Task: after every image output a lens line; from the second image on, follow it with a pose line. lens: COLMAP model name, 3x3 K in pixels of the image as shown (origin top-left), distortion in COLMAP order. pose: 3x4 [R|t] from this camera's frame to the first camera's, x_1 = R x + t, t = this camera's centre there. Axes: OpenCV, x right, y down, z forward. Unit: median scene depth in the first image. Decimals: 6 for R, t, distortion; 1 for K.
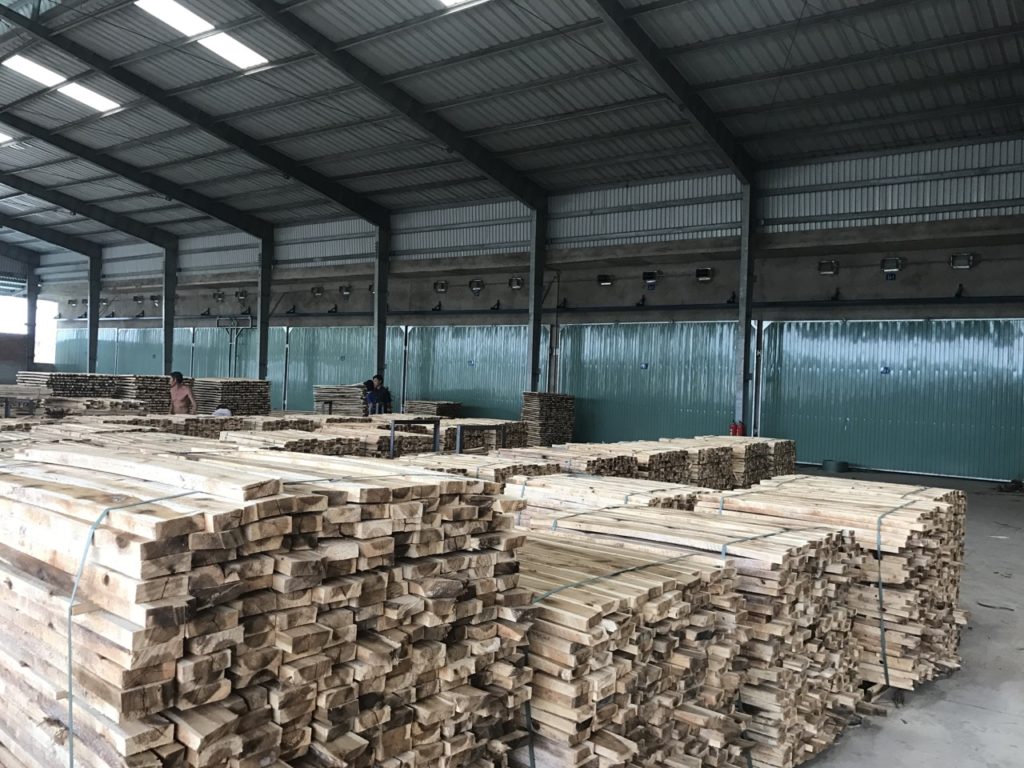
lens RADIAL K [[842.3, 0, 510.8], [0, 842.3, 384.5], [0, 0, 1]] dist [0.035076, -0.029039]
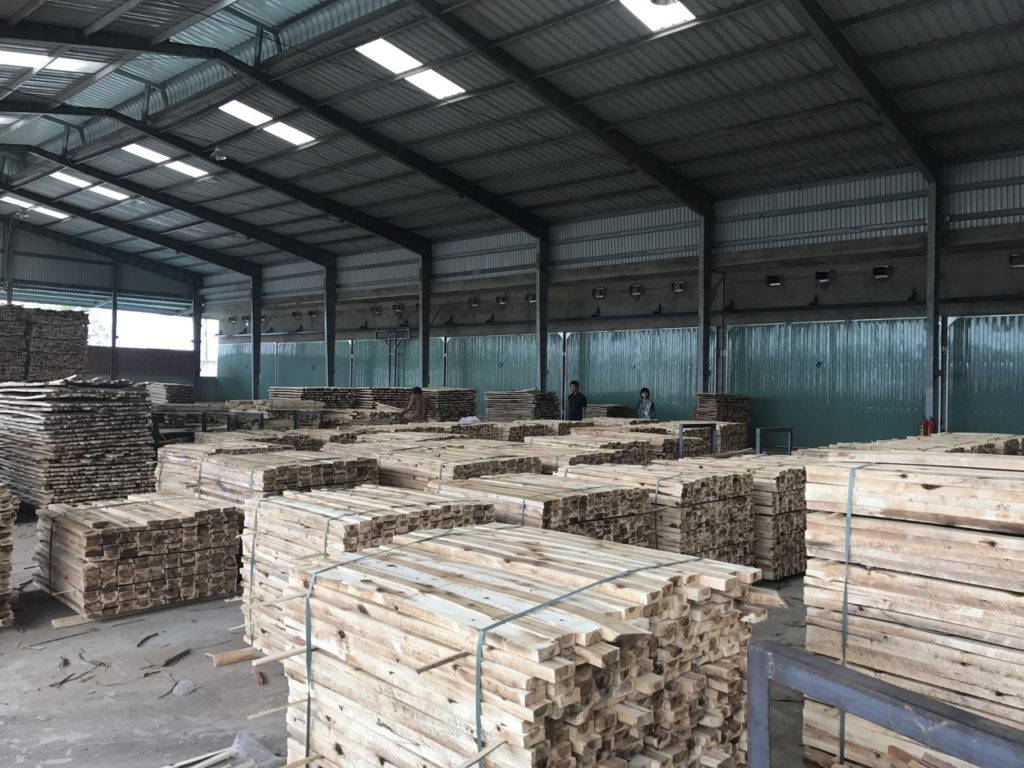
lens RADIAL K [[842.3, 0, 509.7], [0, 842.3, 383.3], [0, 0, 1]] dist [0.035076, -0.029039]
pose [[0.994106, -0.025631, -0.105337, -0.118212], [0.025319, 0.999670, -0.004297, -0.005478], [0.105412, 0.001605, 0.994427, -0.053656]]
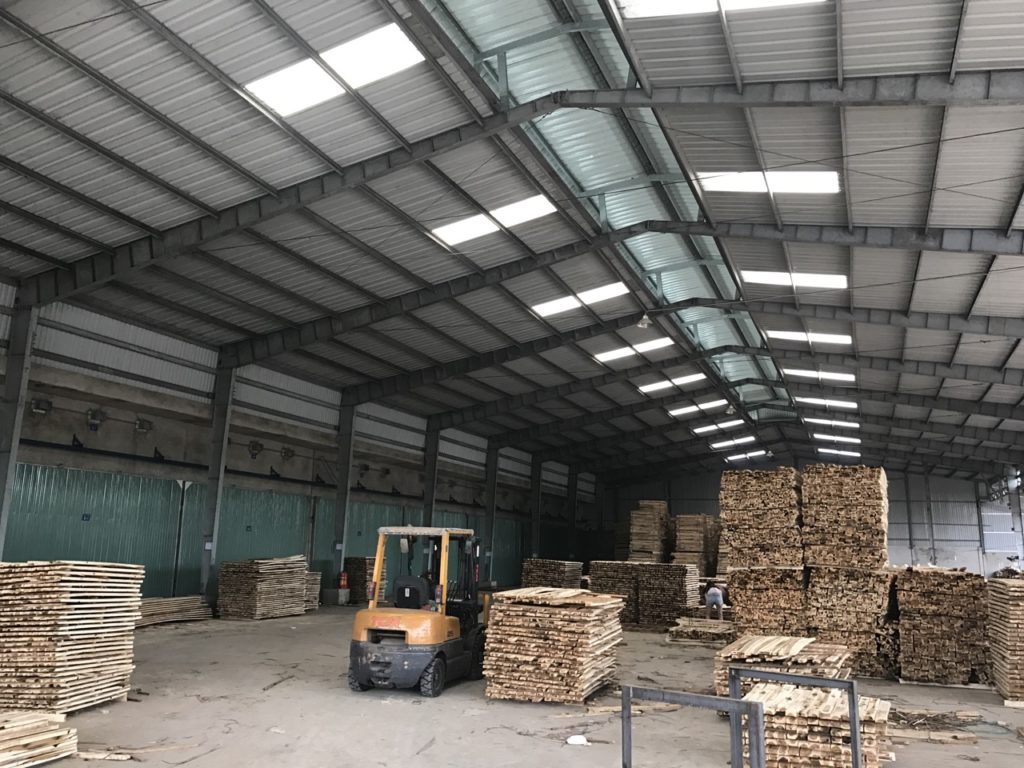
lens RADIAL K [[842.3, 0, 506.1], [0, 842.3, 388.1], [0, 0, 1]] dist [0.035076, -0.029039]
pose [[-0.243115, 0.138924, 0.959997, -1.412663], [-0.040722, 0.987356, -0.153196, -0.063732], [-0.969142, -0.076337, -0.234384, 1.264741]]
